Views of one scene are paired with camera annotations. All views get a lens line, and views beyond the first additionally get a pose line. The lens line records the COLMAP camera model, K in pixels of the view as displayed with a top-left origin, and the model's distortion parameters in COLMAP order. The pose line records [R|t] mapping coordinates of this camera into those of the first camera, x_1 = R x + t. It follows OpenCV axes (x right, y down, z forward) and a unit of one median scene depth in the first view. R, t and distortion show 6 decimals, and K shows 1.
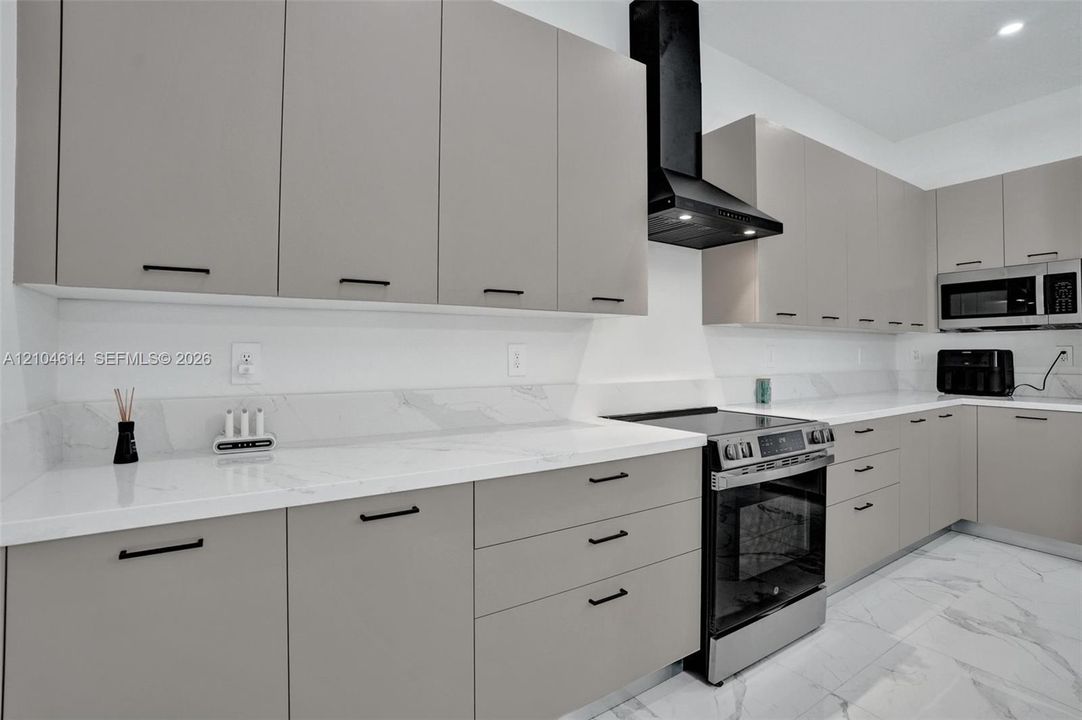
lens RADIAL K [[502.3, 0, 538.3], [0, 502.3, 360.8], [0, 0, 1]] dist [-0.065341, 0.023245]
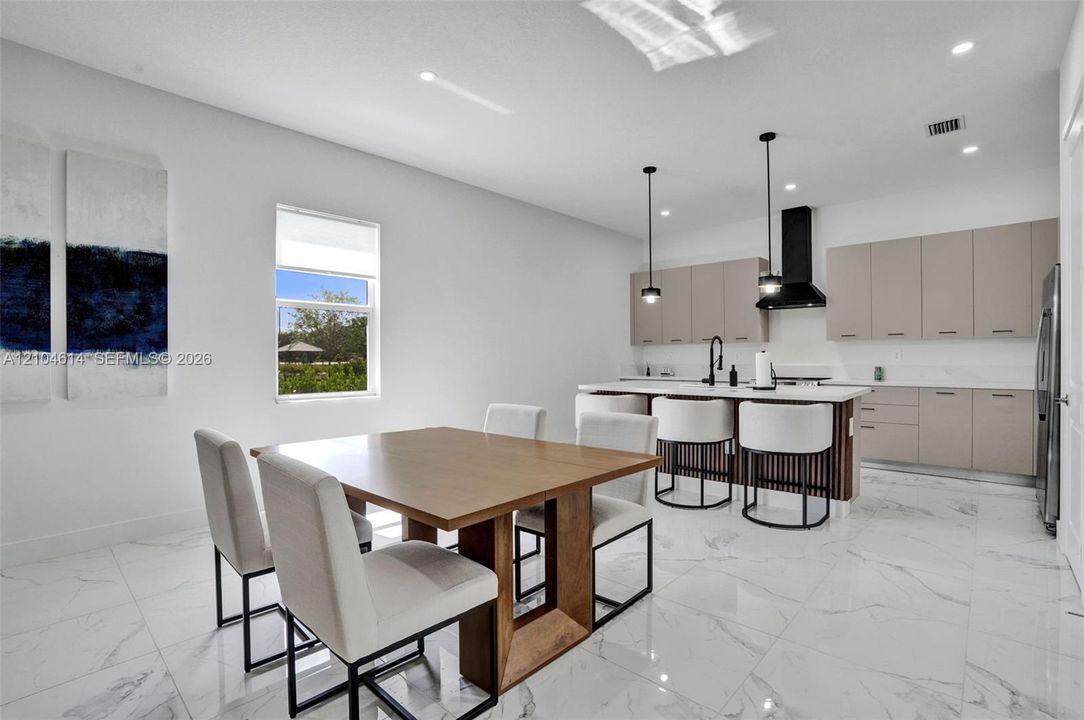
lens RADIAL K [[503.2, 0, 539.3], [0, 503.2, 360.8], [0, 0, 1]] dist [-0.065341, 0.023245]
pose [[0.249936, 0.004230, -0.968253, 2.639455], [-0.010559, 0.999943, 0.001642, 0.028908], [0.968205, 0.009814, 0.249966, -0.984691]]
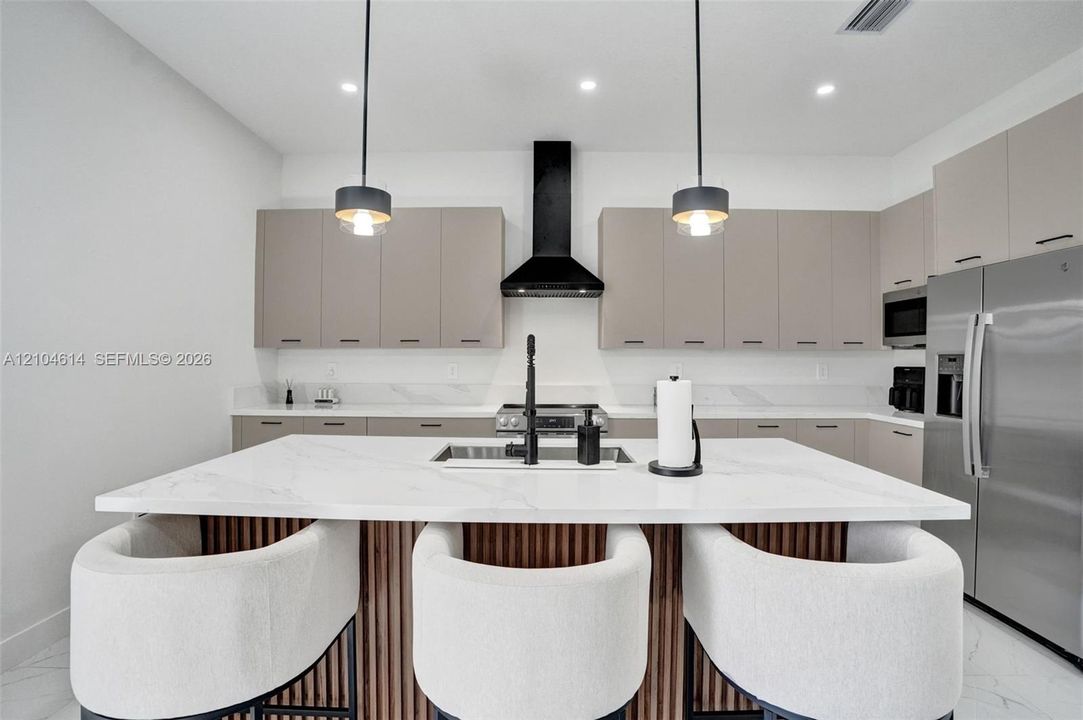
lens RADIAL K [[502.7, 0, 538.8], [0, 502.7, 360.8], [0, 0, 1]] dist [-0.065341, 0.023245]
pose [[0.842509, 0.005542, -0.538653, 1.259270], [-0.011843, 0.999896, -0.008236, -0.028733], [0.538552, 0.013318, 0.842487, -0.450548]]
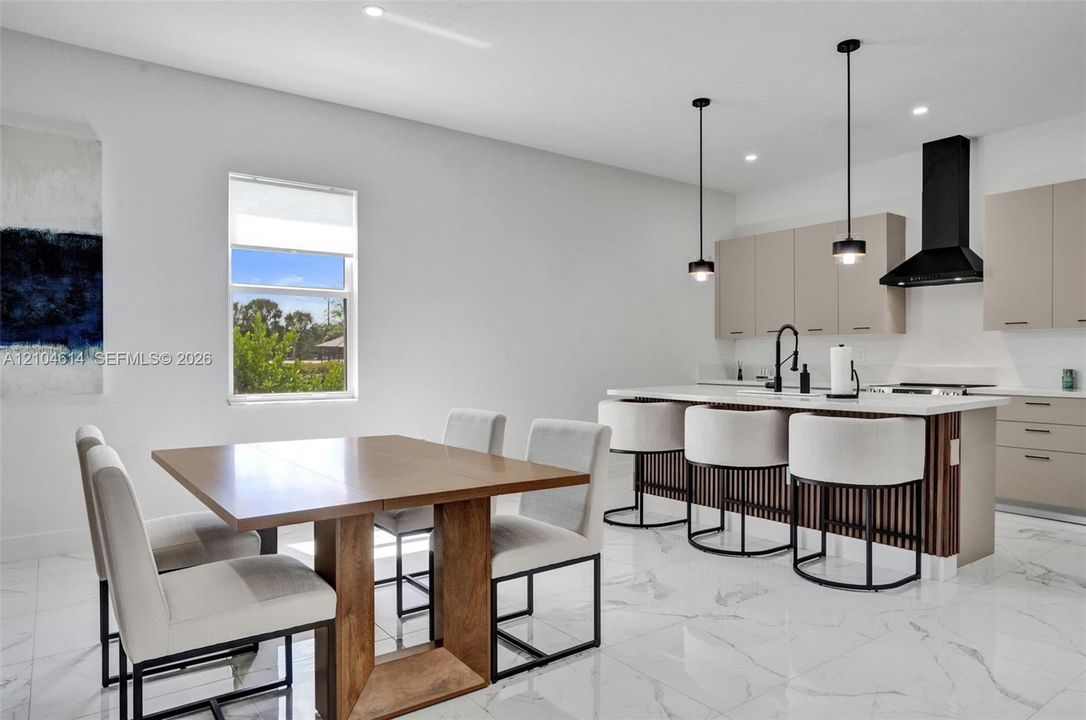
lens RADIAL K [[672.6, 0, 537.4], [0, 672.6, 364.2], [0, 0, 1]] dist [-0.016104, 0.001666]
pose [[0.065047, 0.009714, -0.997835, 2.811572], [-0.014730, 0.999853, 0.008774, 0.035722], [0.997773, 0.014127, 0.065180, -0.642956]]
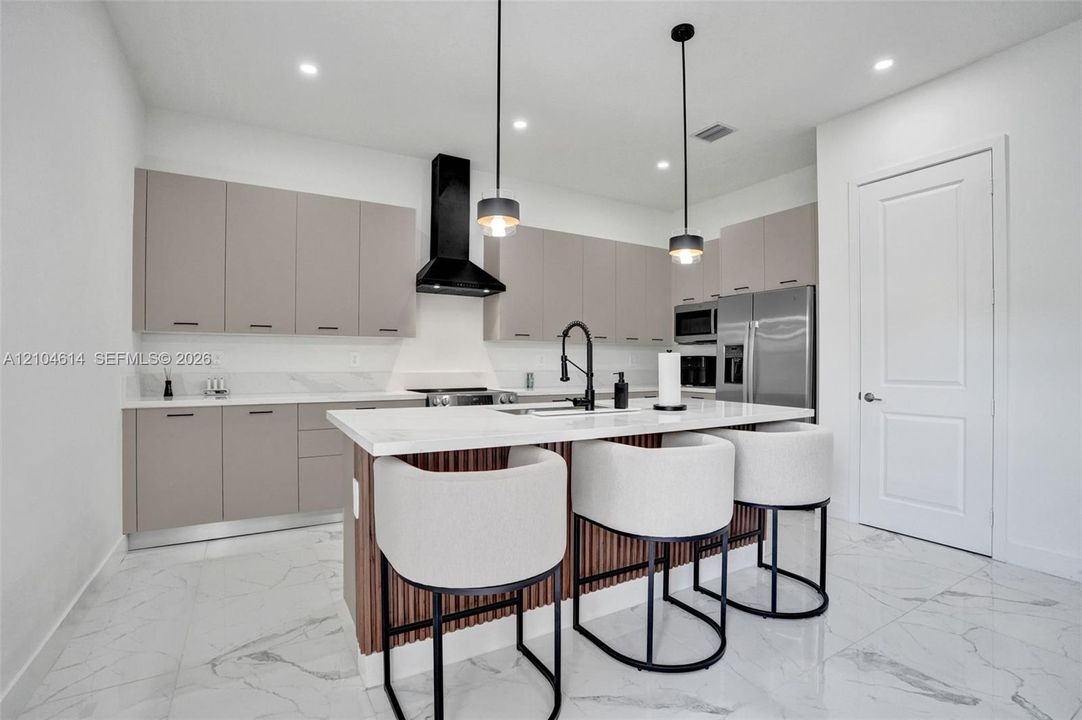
lens RADIAL K [[502.3, 0, 538.3], [0, 502.3, 360.8], [0, 0, 1]] dist [-0.065341, 0.023245]
pose [[0.999420, 0.003226, -0.033911, 0.738756], [-0.003849, 0.999825, -0.018334, 0.036496], [0.033846, 0.018454, 0.999257, -0.936444]]
